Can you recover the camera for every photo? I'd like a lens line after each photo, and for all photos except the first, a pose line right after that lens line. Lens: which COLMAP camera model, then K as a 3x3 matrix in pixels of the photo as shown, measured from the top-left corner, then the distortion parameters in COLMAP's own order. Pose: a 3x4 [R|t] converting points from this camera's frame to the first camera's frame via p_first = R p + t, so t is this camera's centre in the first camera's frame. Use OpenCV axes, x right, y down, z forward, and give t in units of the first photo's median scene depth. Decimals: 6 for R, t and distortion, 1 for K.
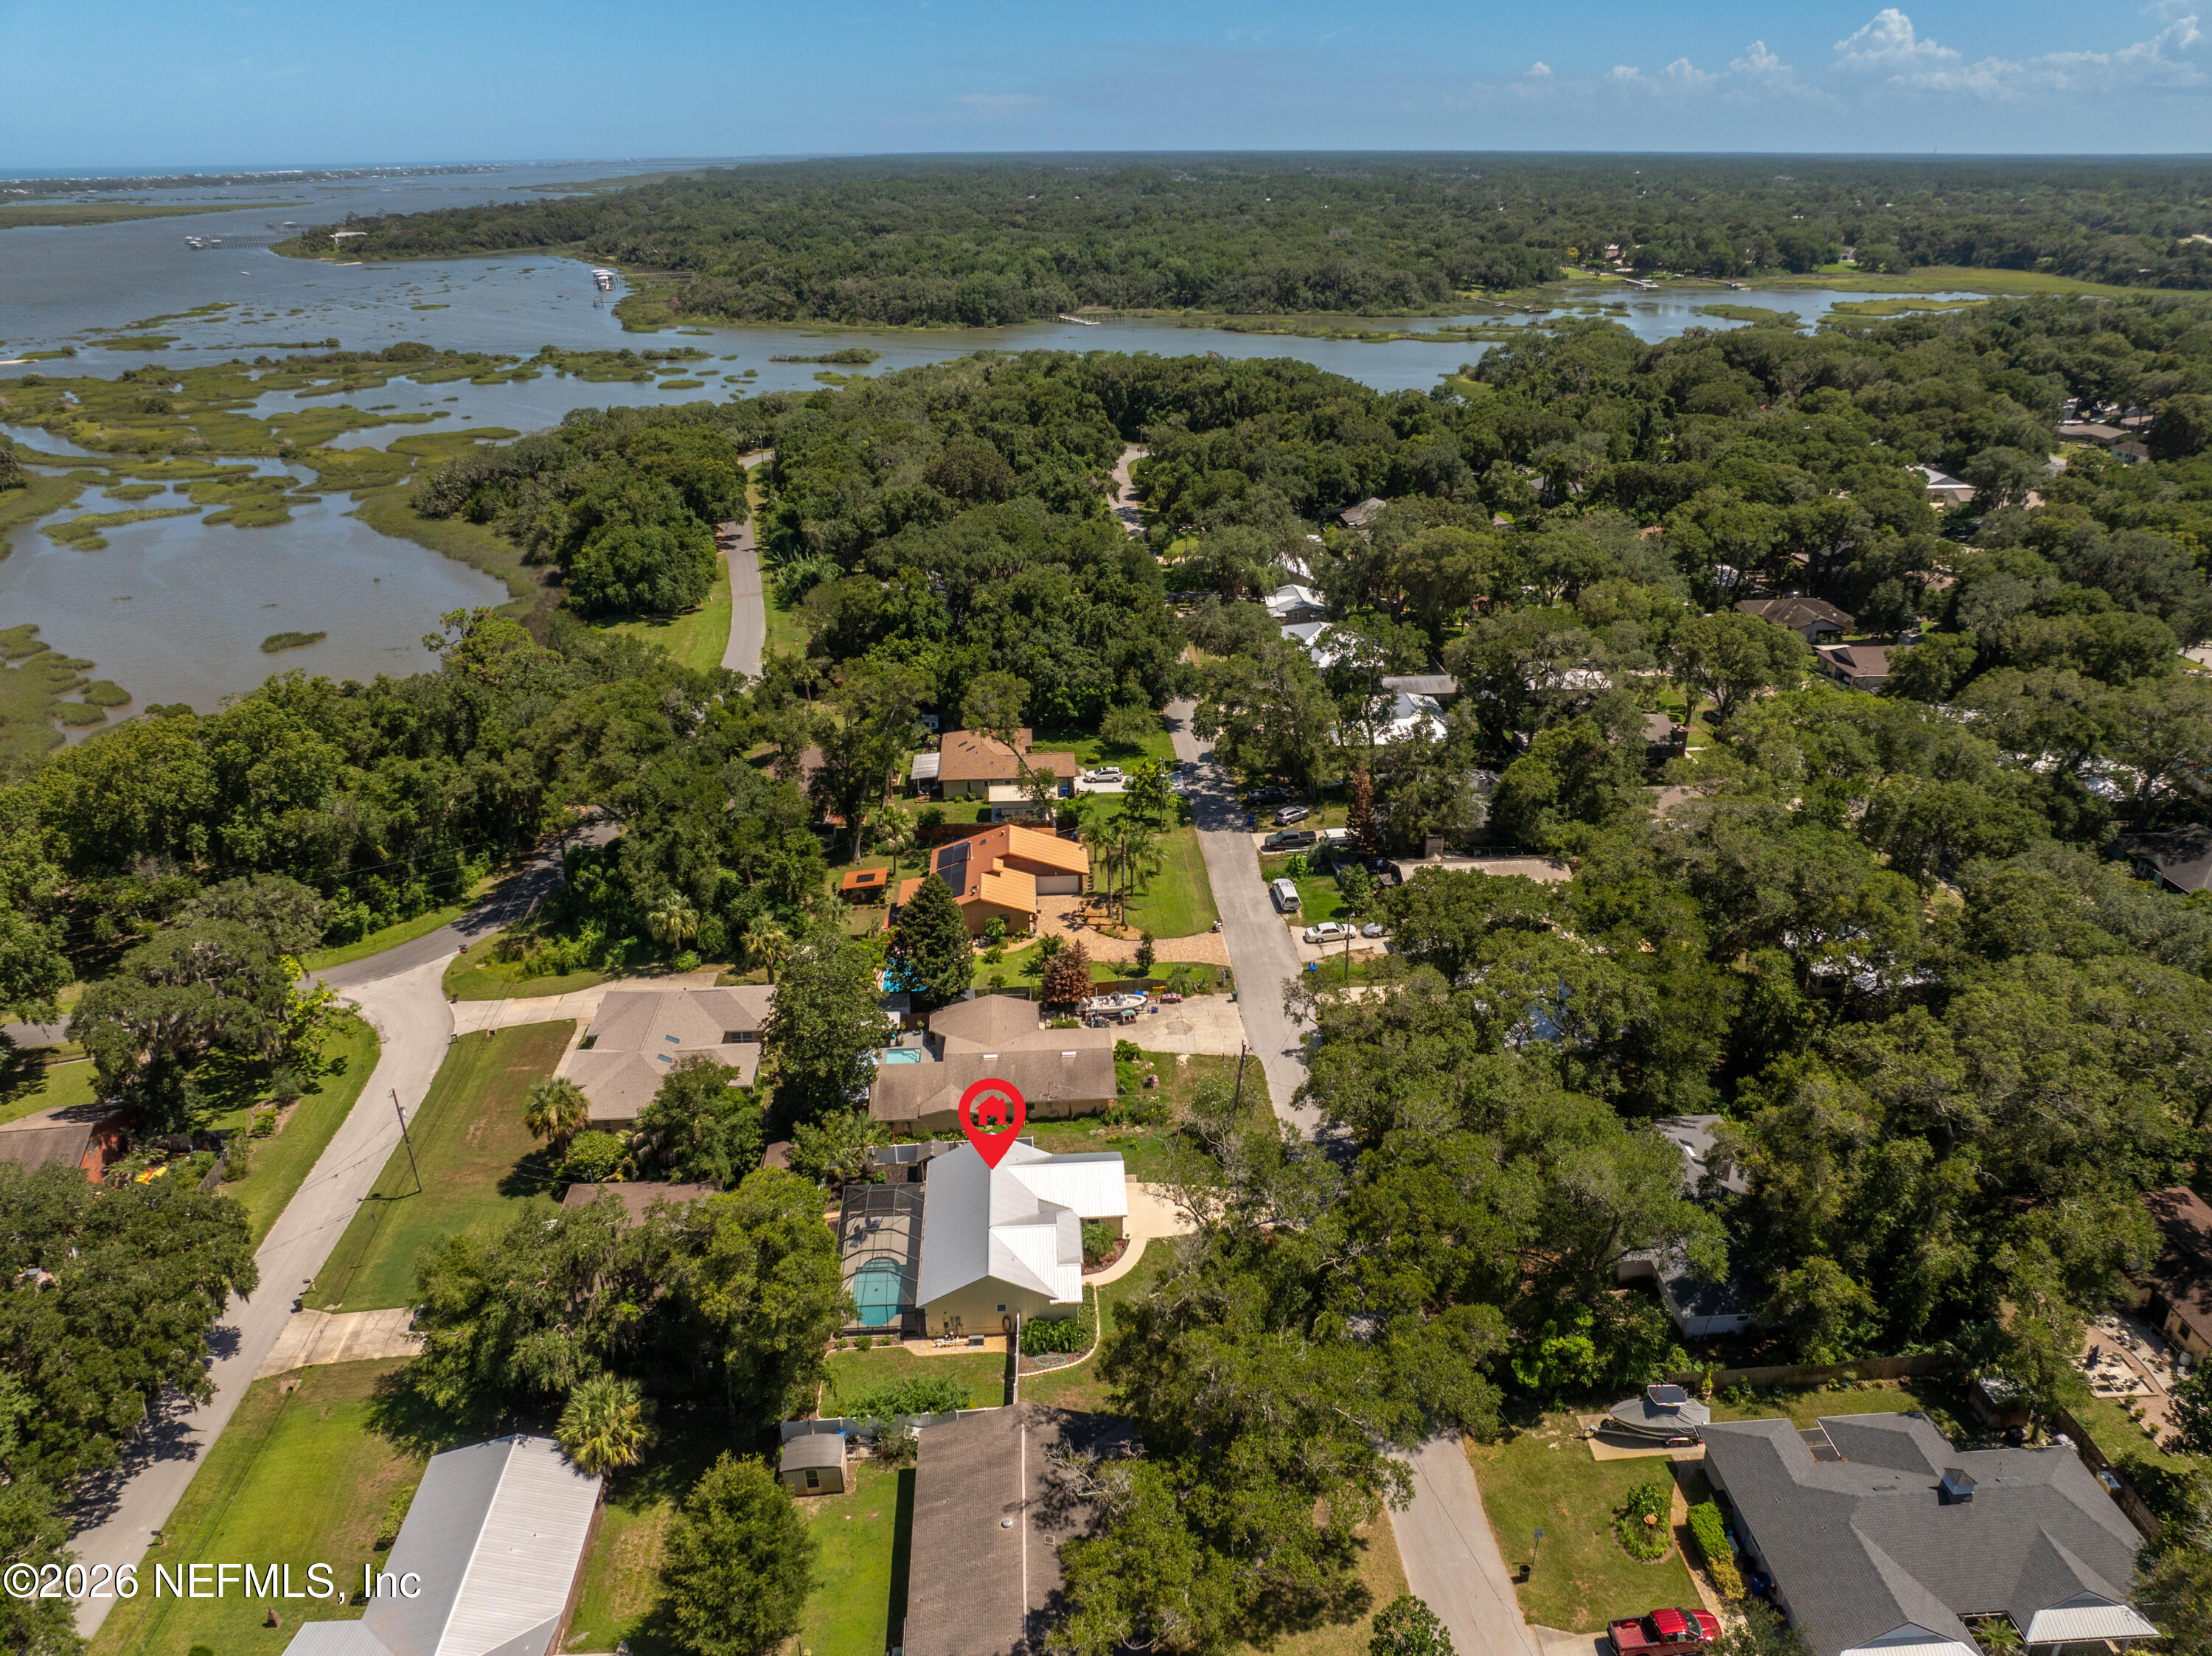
lens RADIAL K [[1546.3, 0, 1114.6], [0, 1546.3, 821.6], [0, 0, 1]] dist [-0.047063, 0.016722]
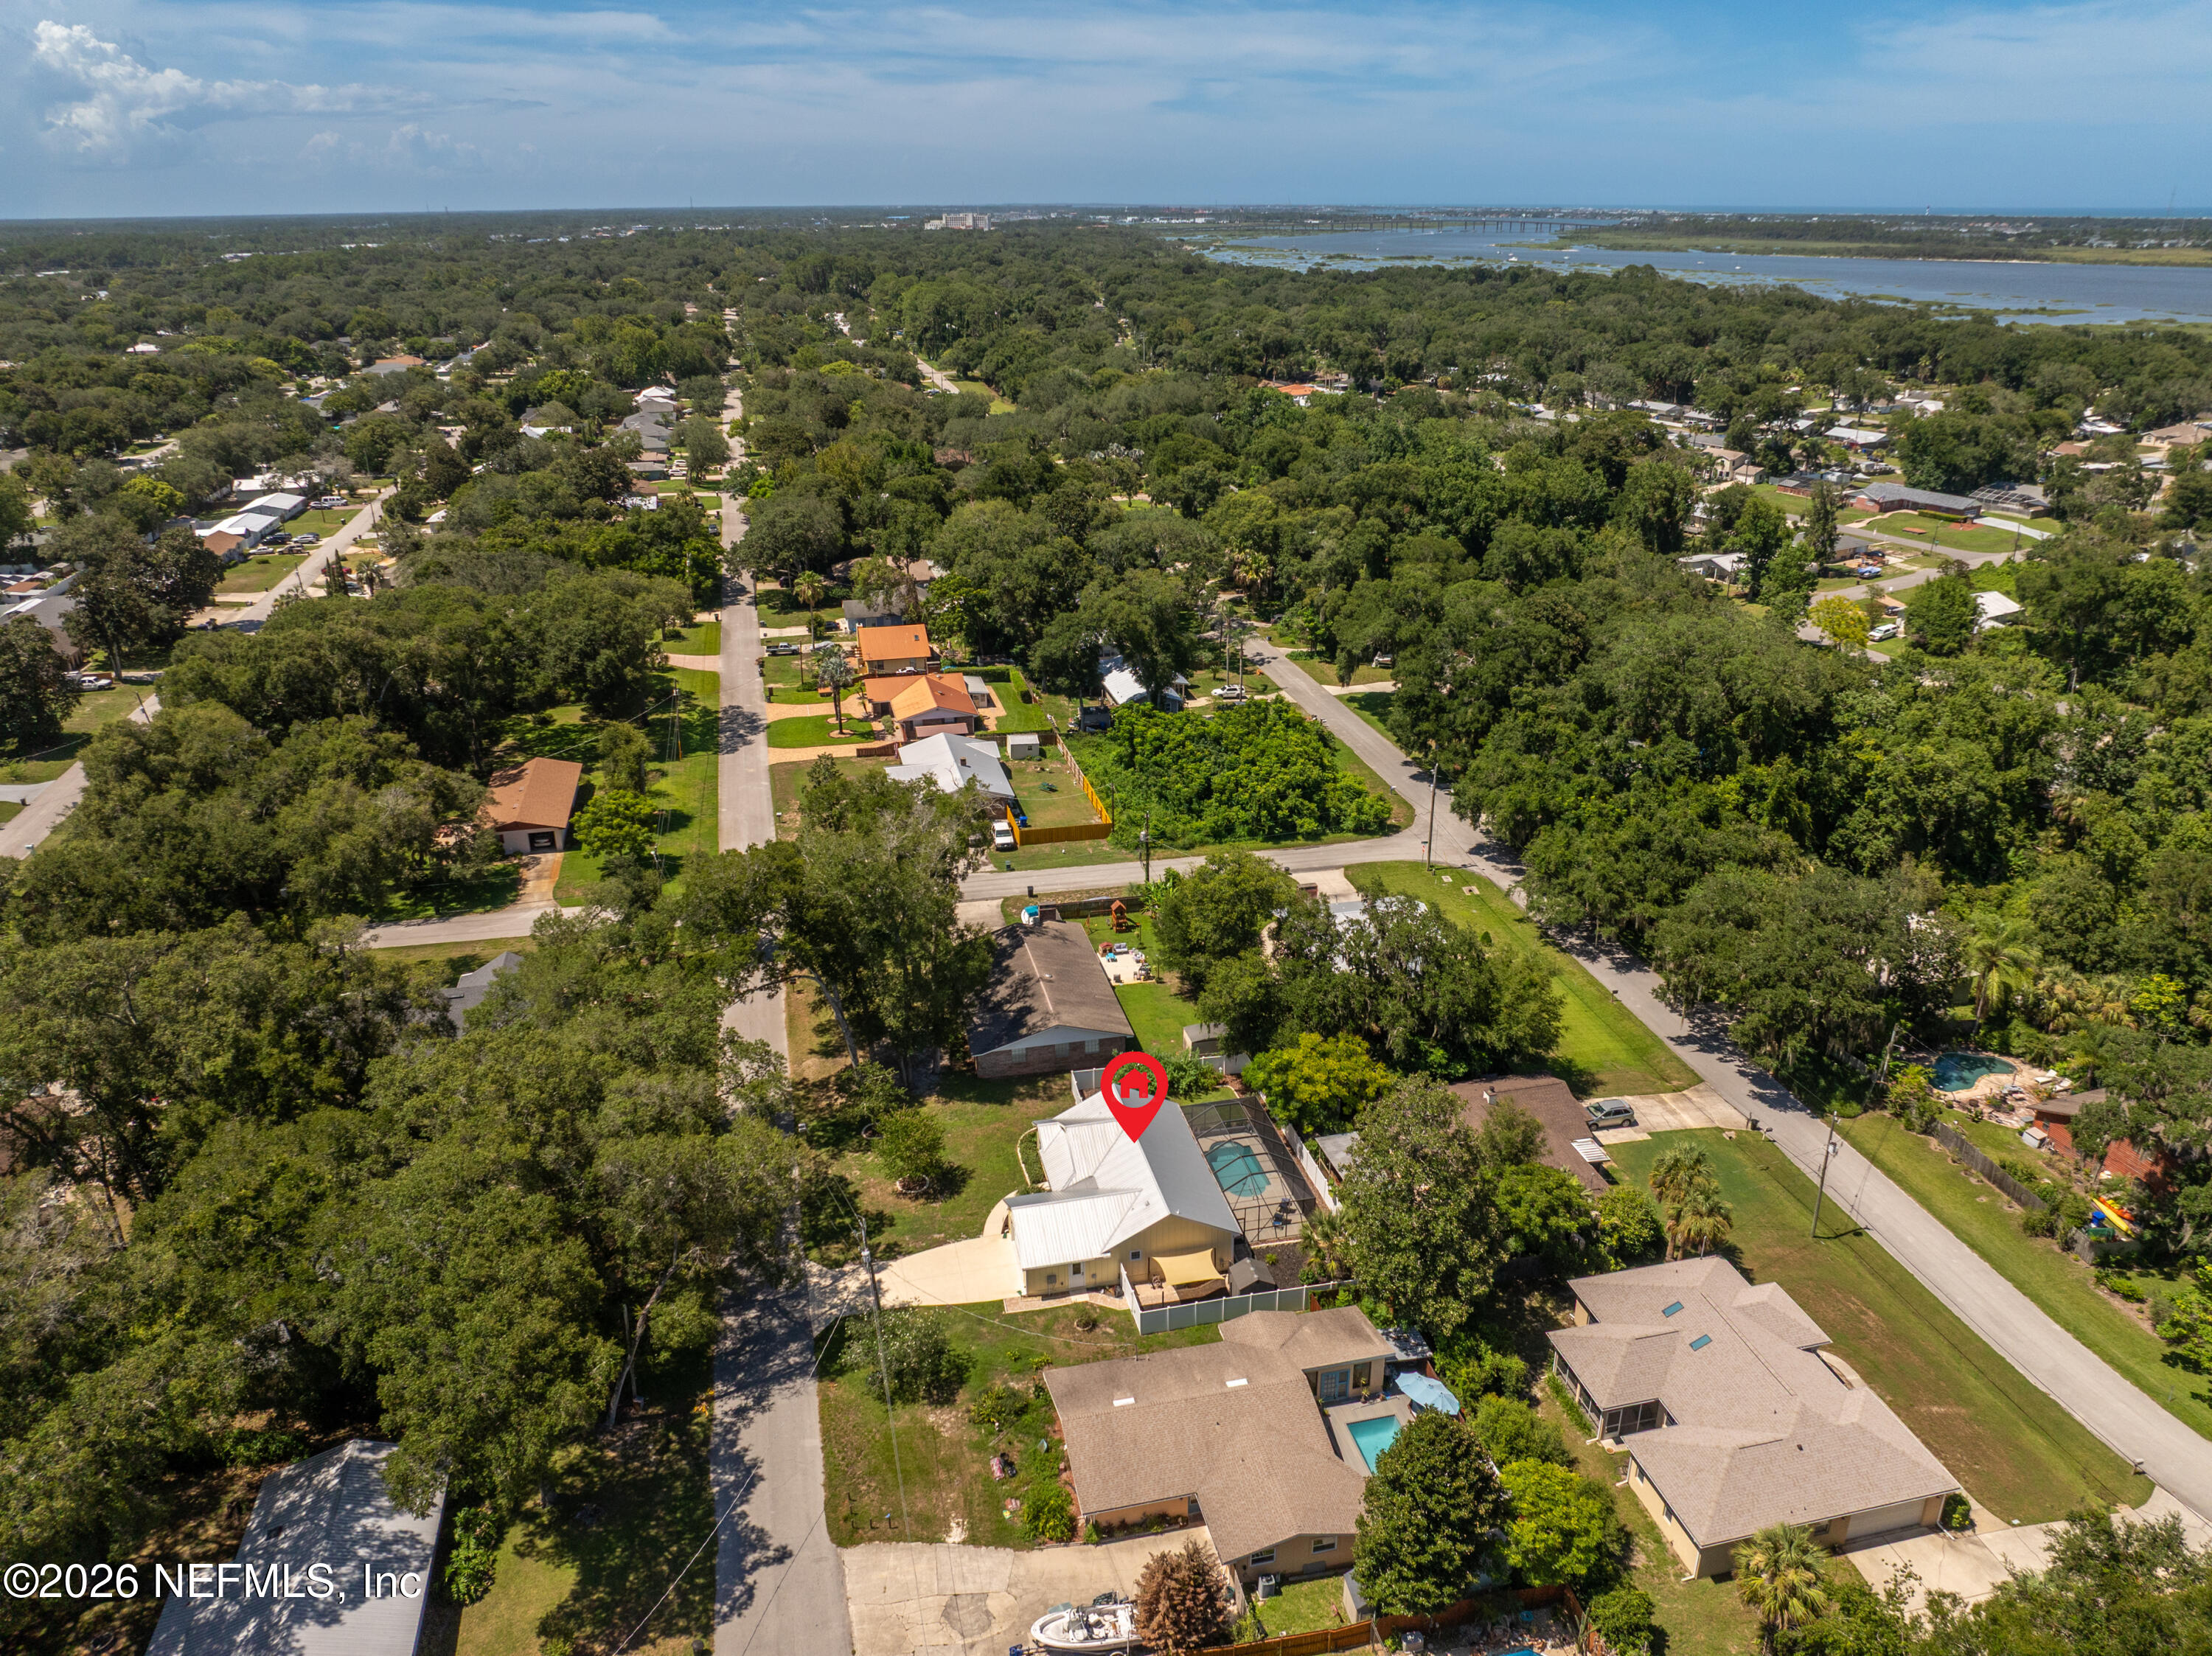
lens RADIAL K [[1525.4, 0, 1124.1], [0, 1525.4, 822.9], [0, 0, 1]] dist [-0.038782, 0.005852]
pose [[-0.985232, 0.075913, -0.153477, 0.038406], [-0.056817, 0.700618, 0.711271, -0.363479], [0.161524, 0.709487, -0.685958, 0.944659]]
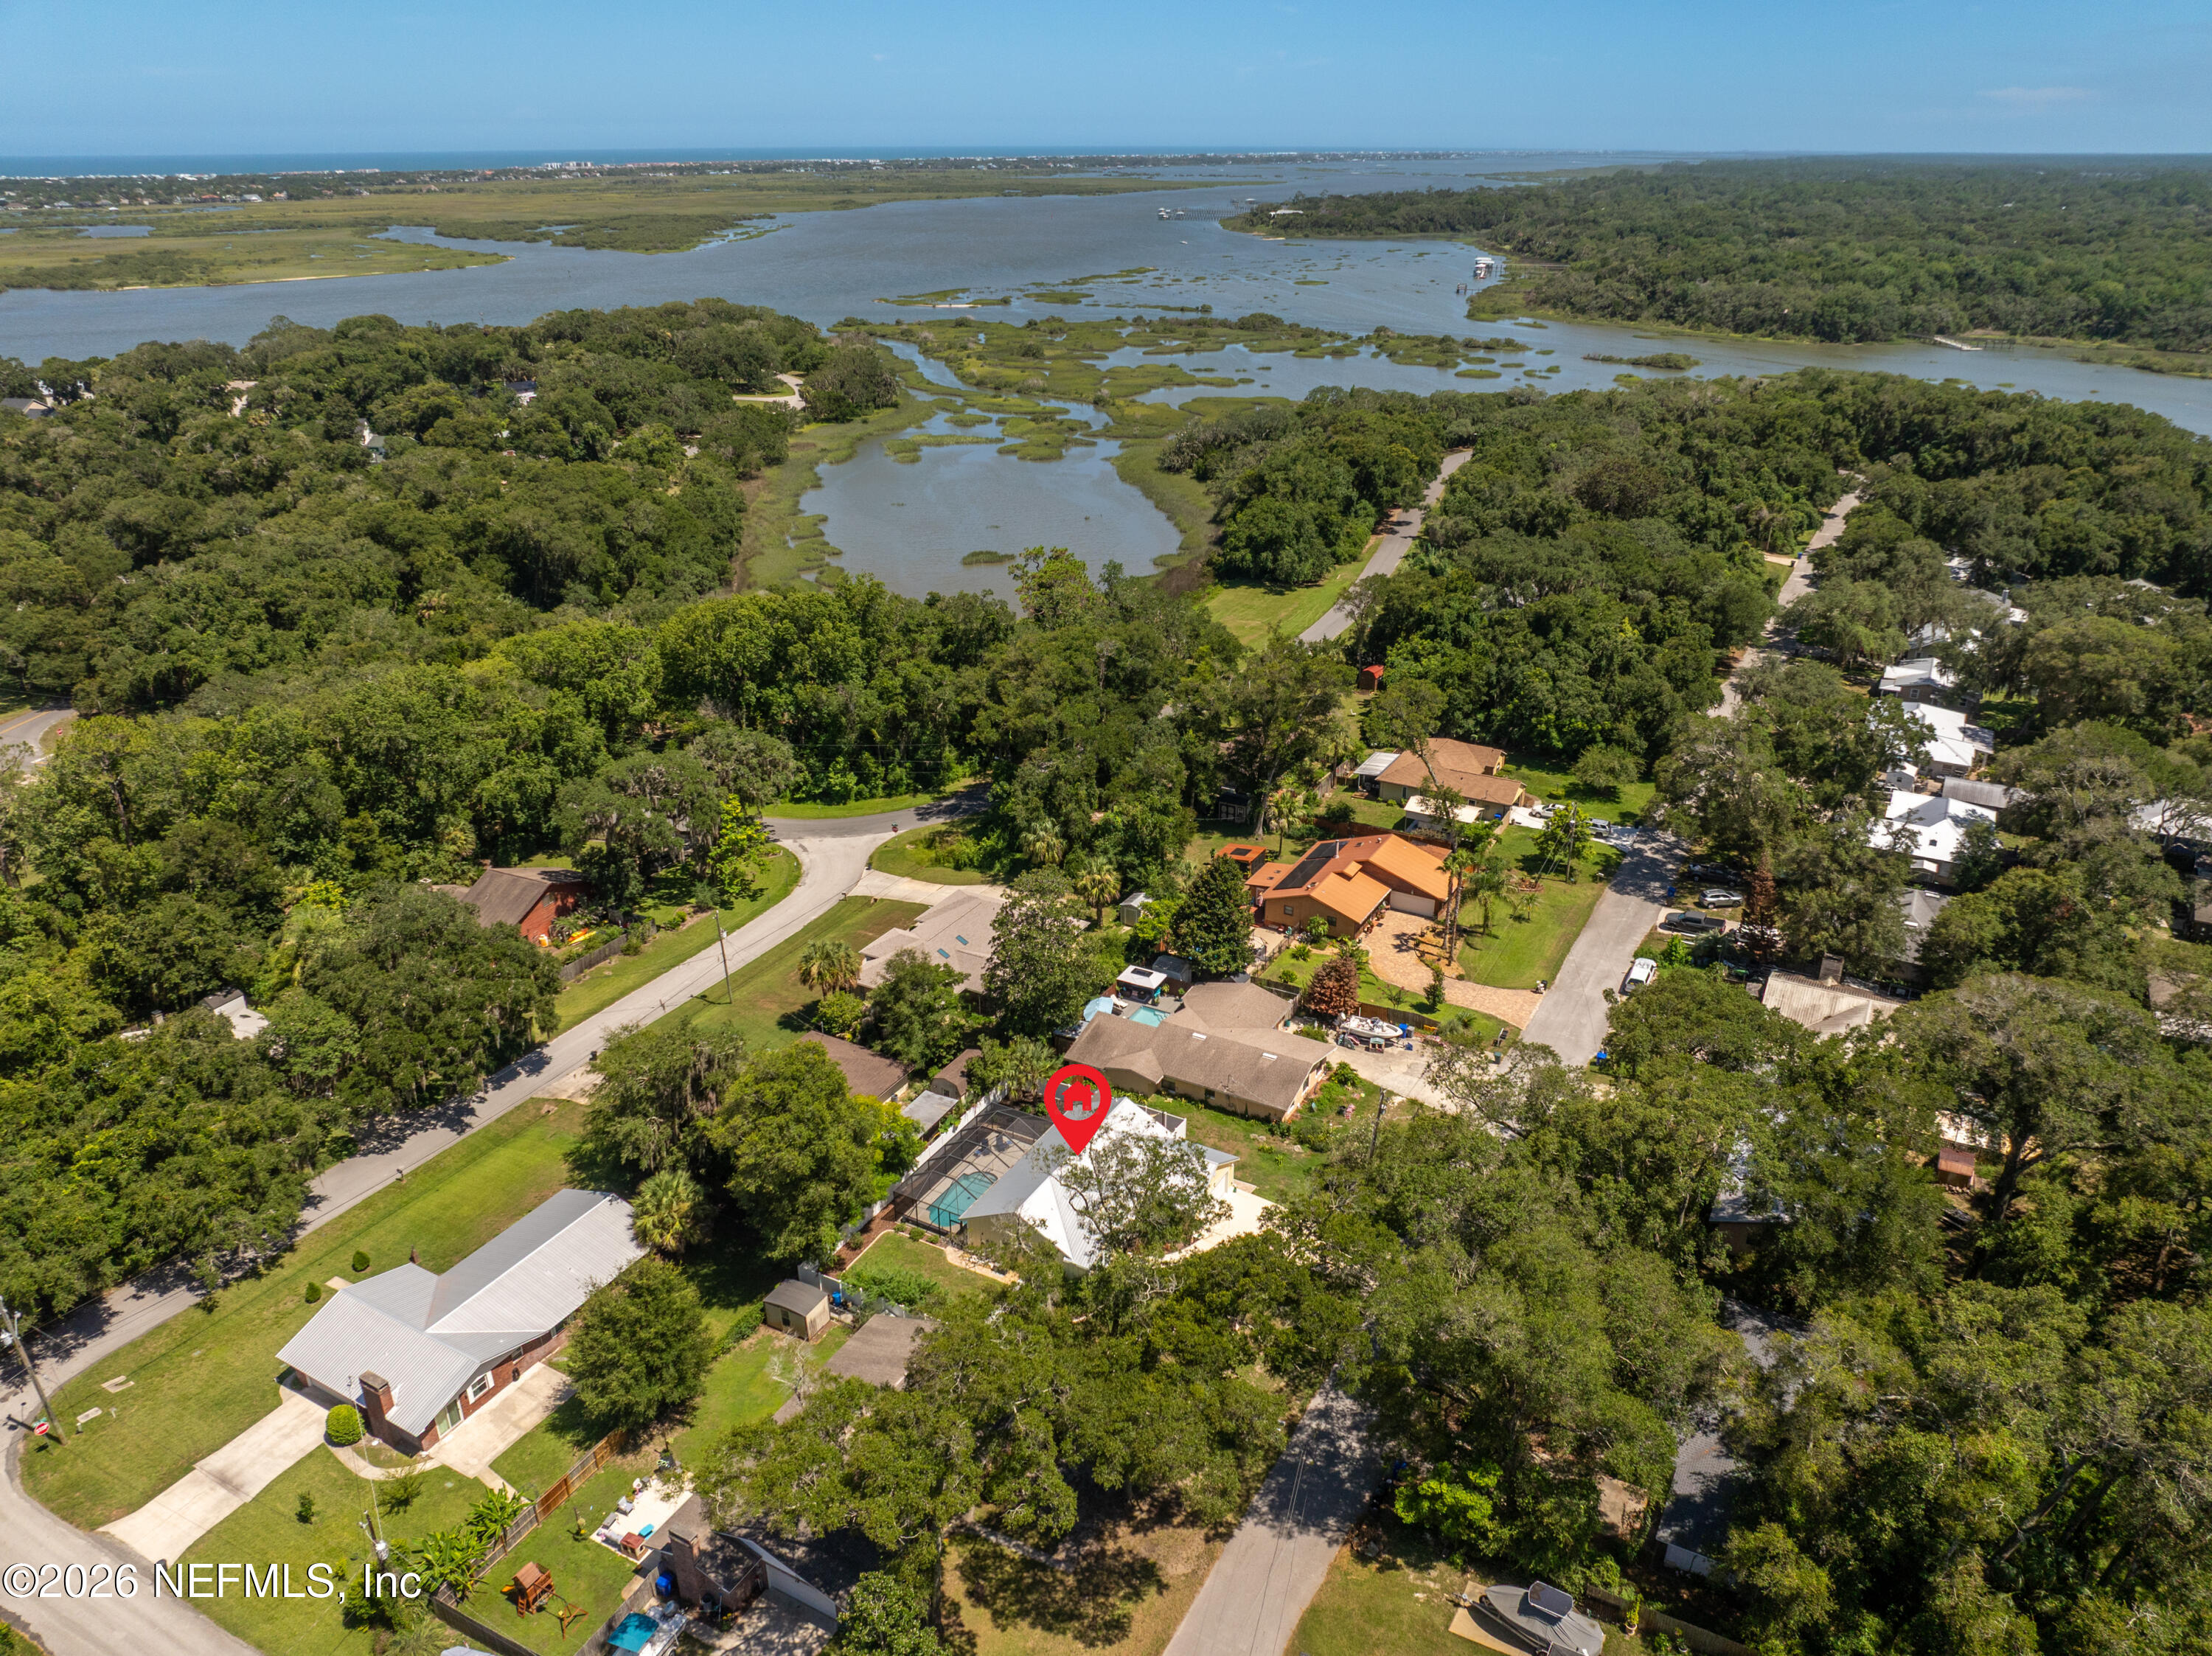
lens RADIAL K [[1546.3, 0, 1114.6], [0, 1546.3, 821.6], [0, 0, 1]] dist [-0.047063, 0.016722]
pose [[0.843405, 0.221124, -0.489665, 0.252834], [-0.218733, 0.973750, 0.062979, -0.028092], [0.490737, 0.053989, 0.869633, 0.057025]]
